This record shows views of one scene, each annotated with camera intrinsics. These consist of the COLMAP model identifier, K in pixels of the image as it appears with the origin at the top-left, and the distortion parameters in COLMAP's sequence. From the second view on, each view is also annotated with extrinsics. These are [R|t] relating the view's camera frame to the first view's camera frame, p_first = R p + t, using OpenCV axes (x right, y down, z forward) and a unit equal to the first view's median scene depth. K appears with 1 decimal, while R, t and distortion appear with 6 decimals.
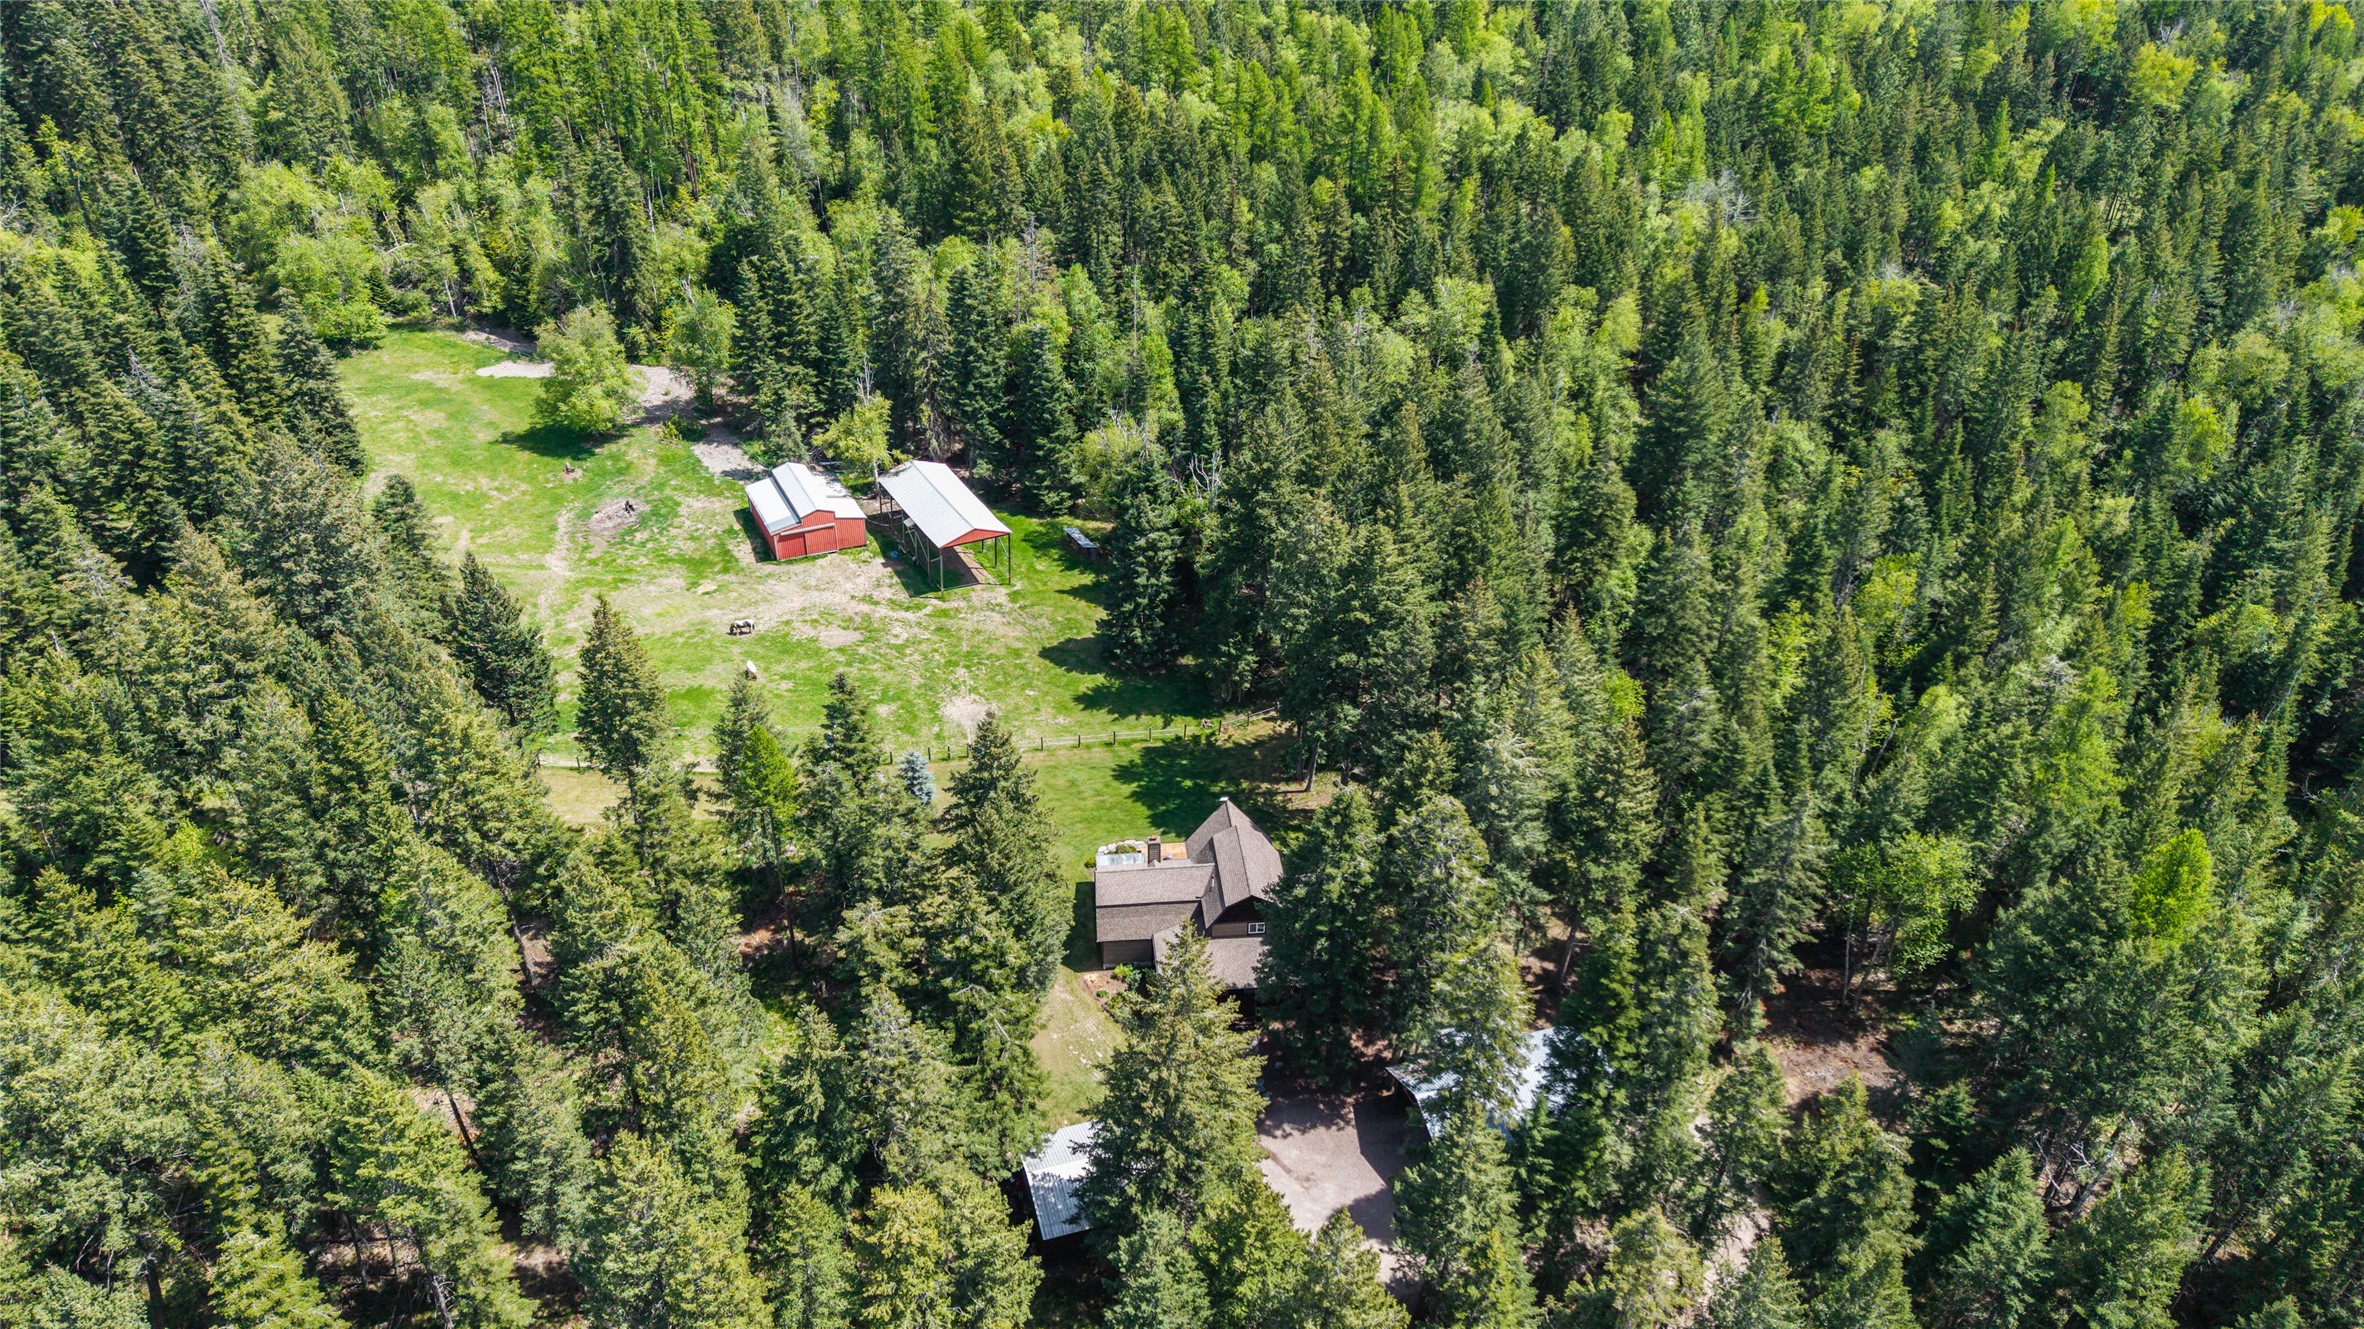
lens RADIAL K [[1557.3, 0, 1182.0], [0, 1557.3, 664.5], [0, 0, 1]] dist [0.005343, -0.006058]
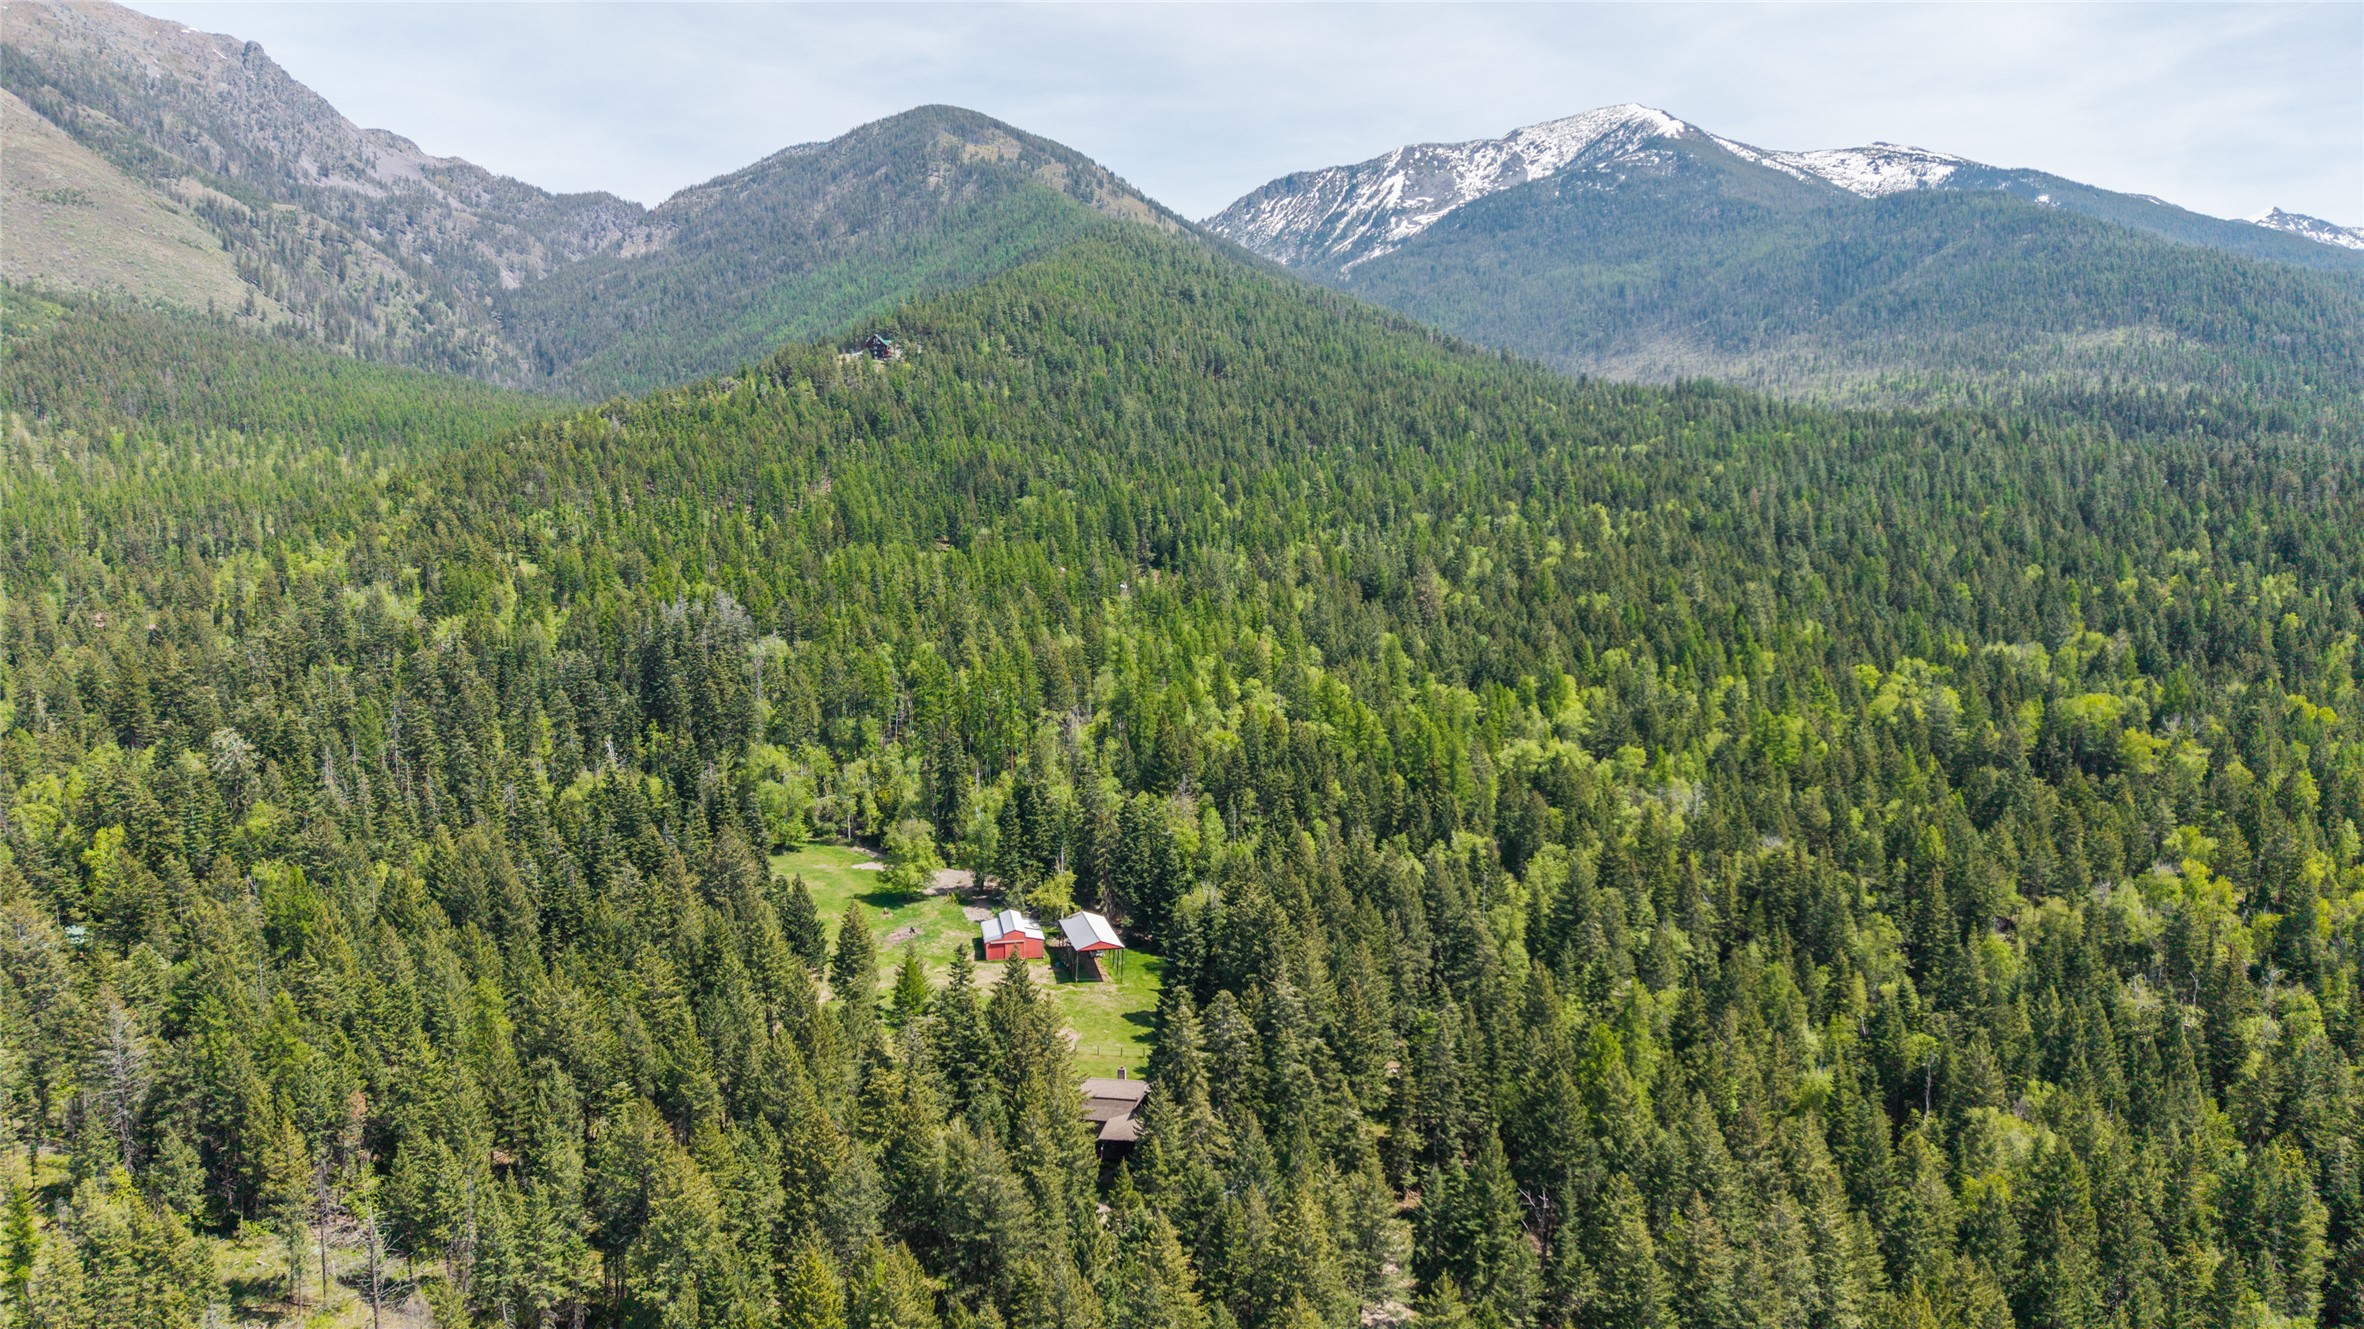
lens RADIAL K [[1557.3, 0, 1182.0], [0, 1557.3, 664.5], [0, 0, 1]] dist [0.005343, -0.006058]
pose [[0.964917, 0.021600, -0.261664, 0.296894], [-0.133537, 0.898454, -0.418268, 0.260202], [0.226058, 0.438536, 0.869818, -0.411022]]
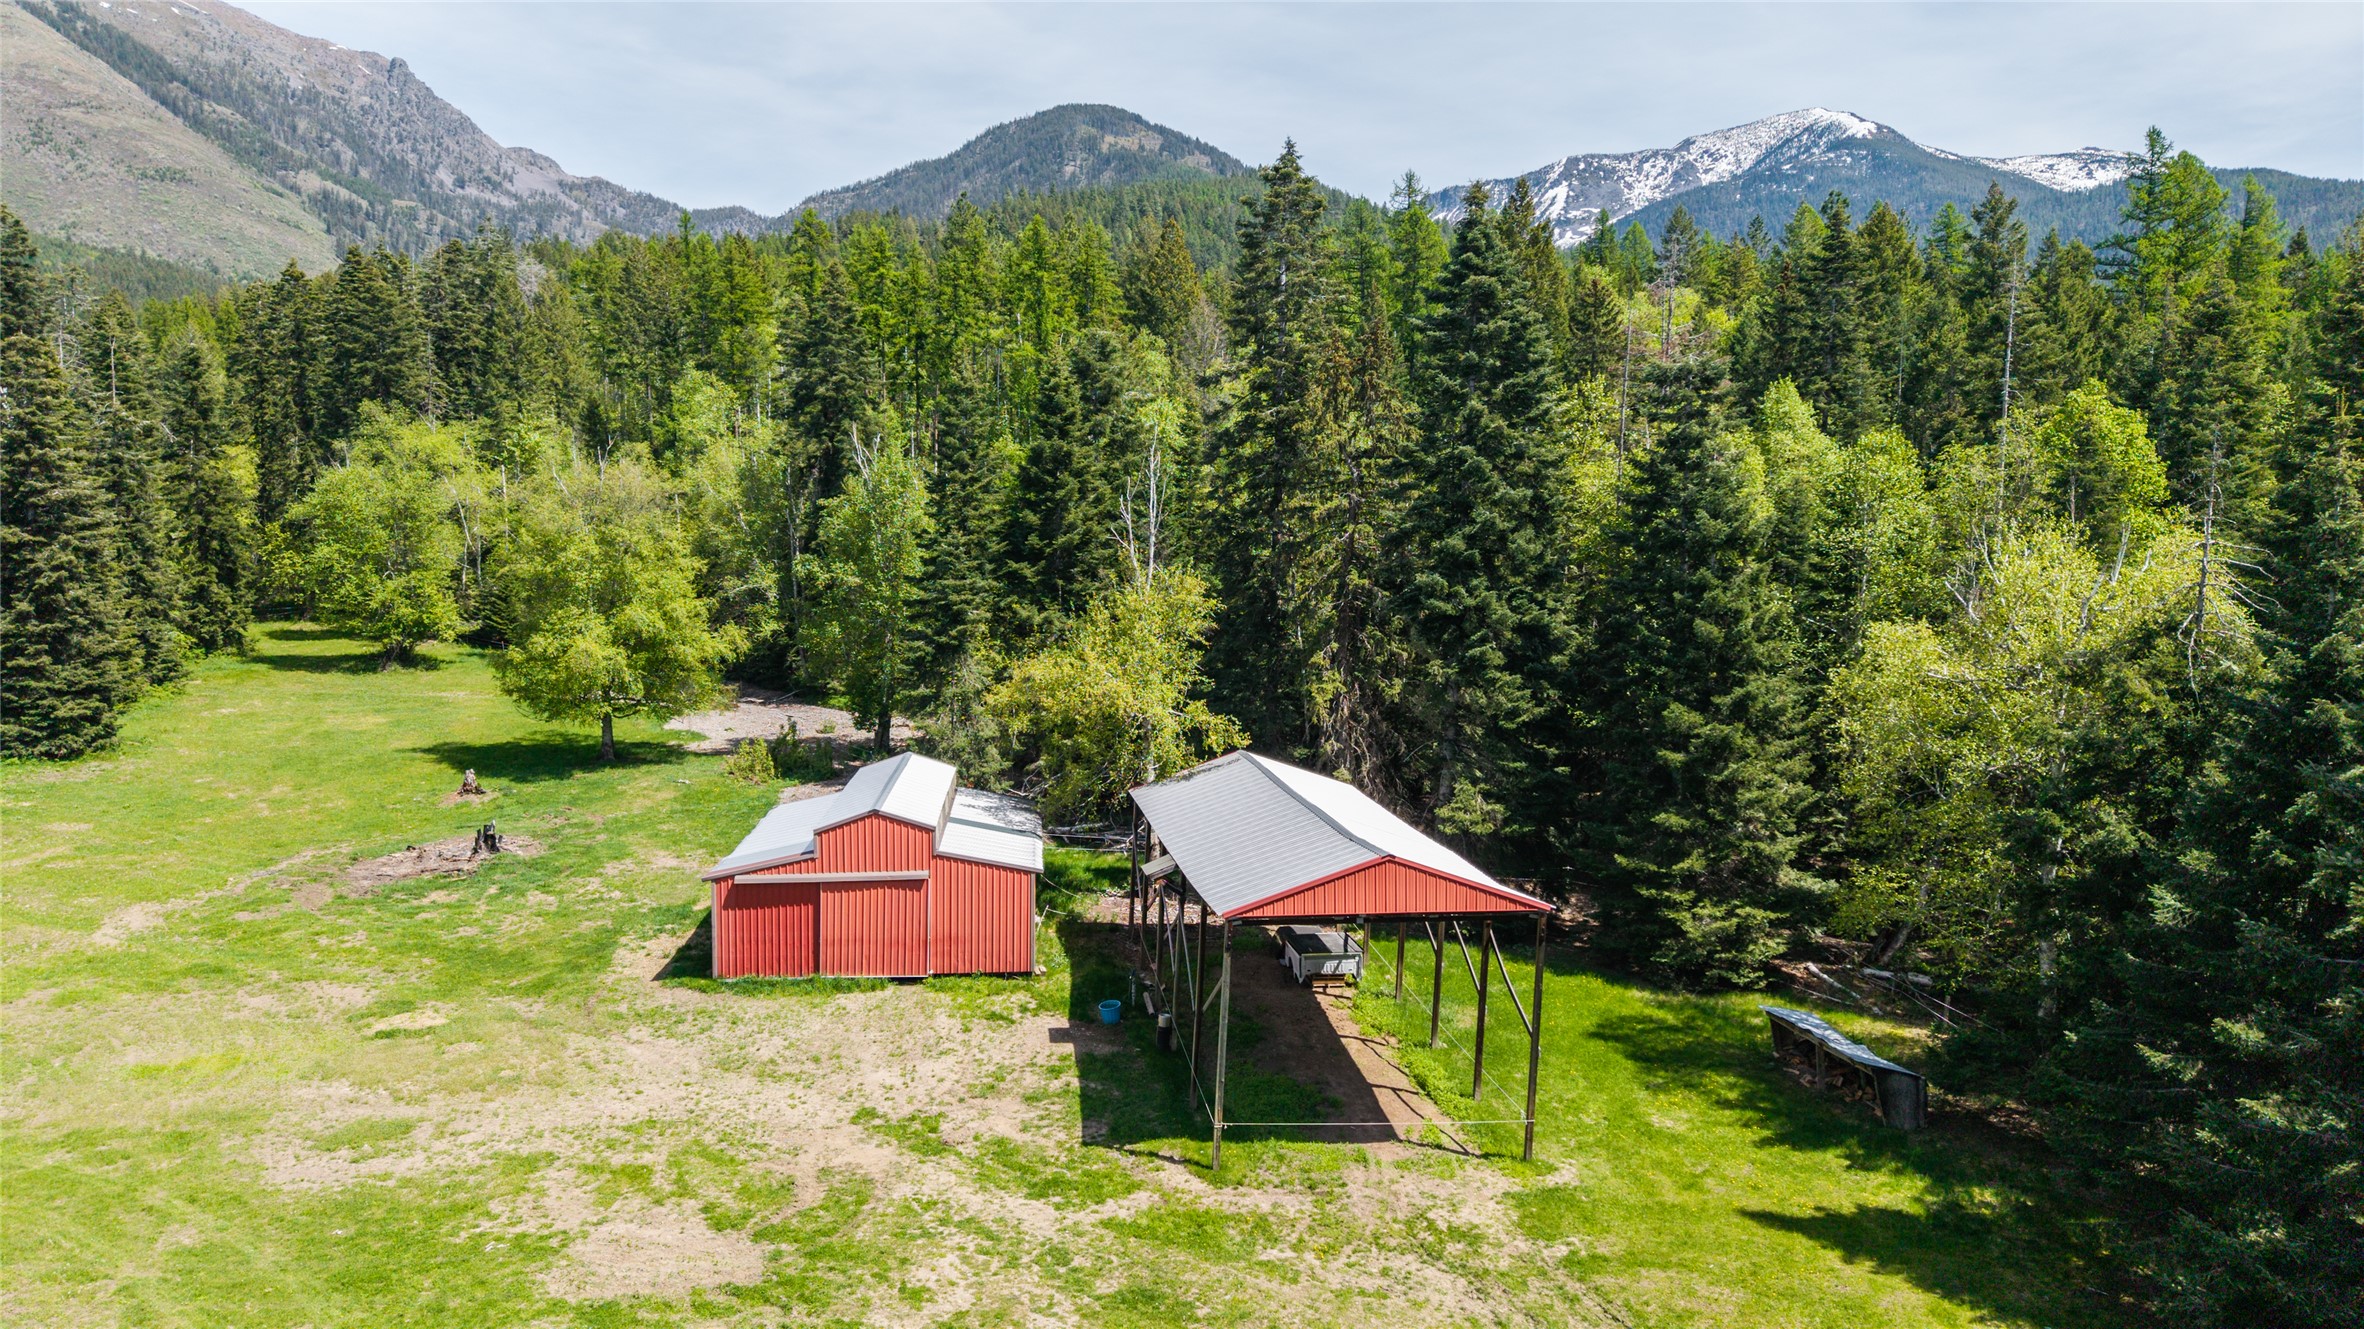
lens RADIAL K [[1557.3, 0, 1182.0], [0, 1557.3, 664.5], [0, 0, 1]] dist [0.005343, -0.006058]
pose [[0.937649, 0.023660, -0.346779, -0.069169], [-0.182559, 0.882514, -0.433406, -0.007312], [0.295783, 0.469690, 0.831807, 0.651535]]
